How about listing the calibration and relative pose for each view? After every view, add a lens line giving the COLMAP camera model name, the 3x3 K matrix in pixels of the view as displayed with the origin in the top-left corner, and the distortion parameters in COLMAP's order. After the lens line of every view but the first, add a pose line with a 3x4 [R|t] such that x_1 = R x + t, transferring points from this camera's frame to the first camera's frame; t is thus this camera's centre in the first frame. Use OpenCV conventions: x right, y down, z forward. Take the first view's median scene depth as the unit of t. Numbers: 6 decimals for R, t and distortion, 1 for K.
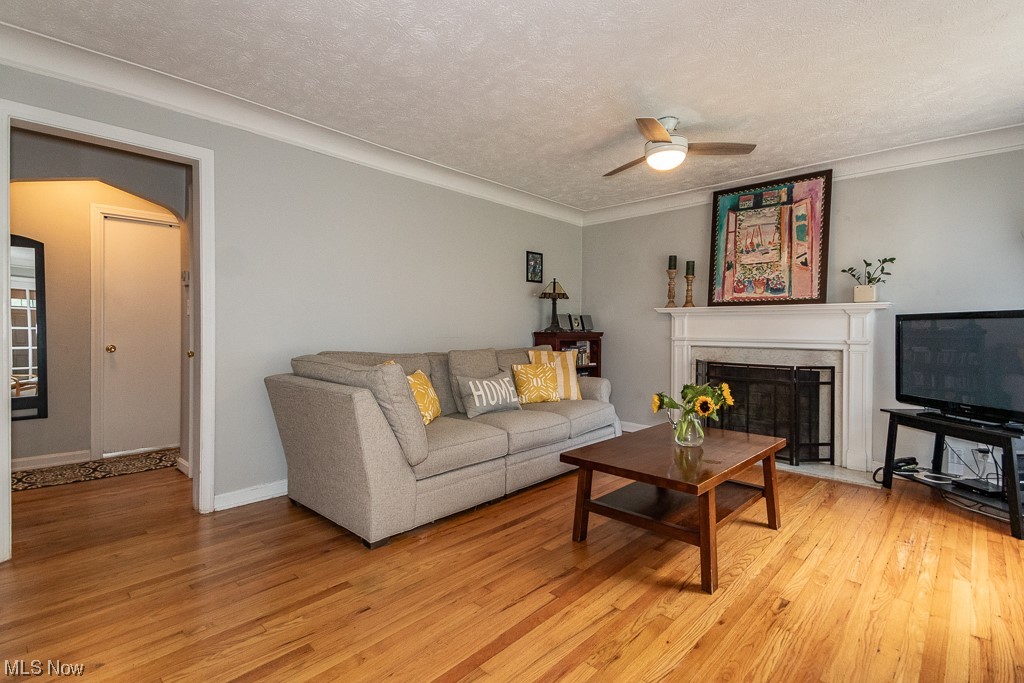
lens RADIAL K [[483.0, 0, 512.0], [0, 483.0, 341.5], [0, 0, 1]] dist [0.000501, 0.000089]
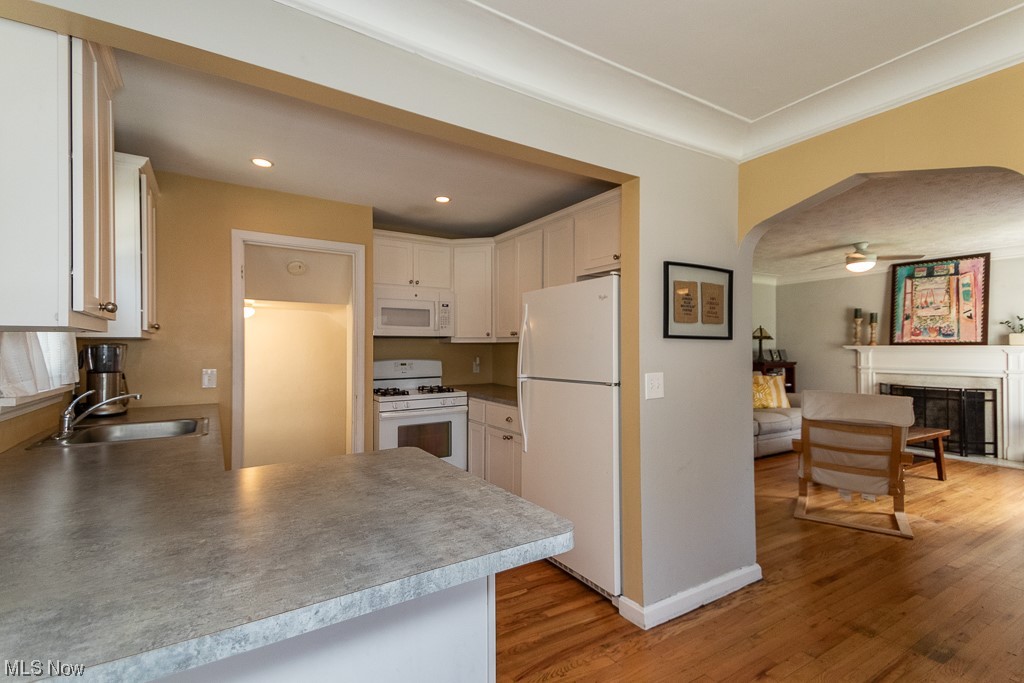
lens RADIAL K [[467.9, 0, 500.6], [0, 467.9, 345.9], [0, 0, 1]] dist [0.051000, -0.029973]
pose [[0.959734, -0.007372, -0.280815, -0.320917], [-0.001628, 0.999493, -0.031805, -0.026855], [0.280907, 0.030981, 0.959235, -0.719722]]
